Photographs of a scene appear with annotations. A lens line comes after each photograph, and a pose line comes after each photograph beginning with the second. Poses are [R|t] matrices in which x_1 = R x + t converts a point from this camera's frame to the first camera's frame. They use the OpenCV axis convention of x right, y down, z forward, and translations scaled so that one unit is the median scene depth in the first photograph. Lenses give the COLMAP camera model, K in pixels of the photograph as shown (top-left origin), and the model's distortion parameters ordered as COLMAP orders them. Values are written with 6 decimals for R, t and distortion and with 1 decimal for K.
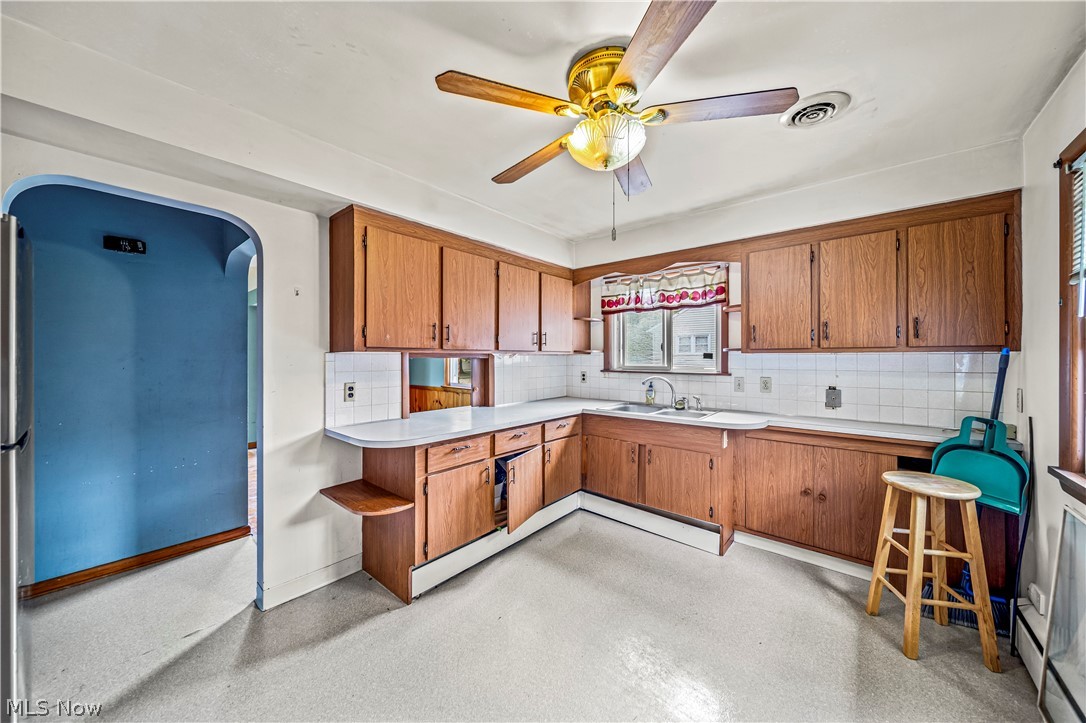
lens RADIAL K [[378.3, 0, 543.0], [0, 378.3, 361.5], [0, 0, 1]] dist [0.000498, 0.000048]
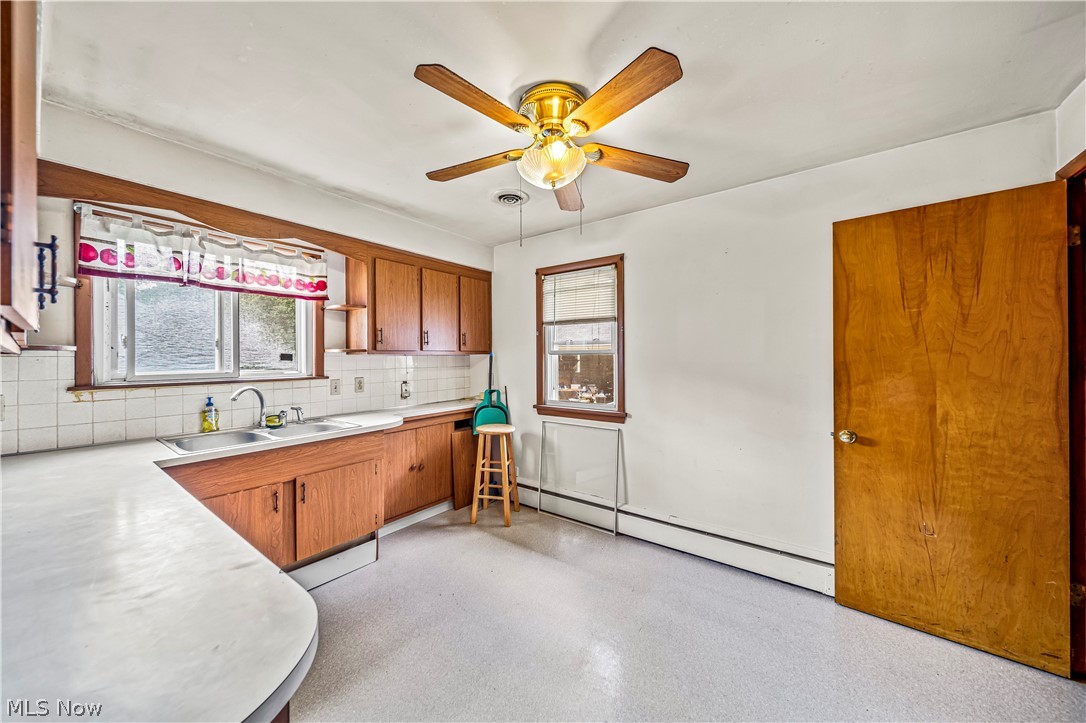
lens RADIAL K [[378.3, 0, 543.0], [0, 378.3, 361.5], [0, 0, 1]] dist [0.000498, 0.000048]
pose [[-0.060580, -0.015567, 0.998042, -0.515286], [0.014897, 0.999753, 0.016498, -0.013075], [-0.998052, 0.015867, -0.060333, 0.600198]]
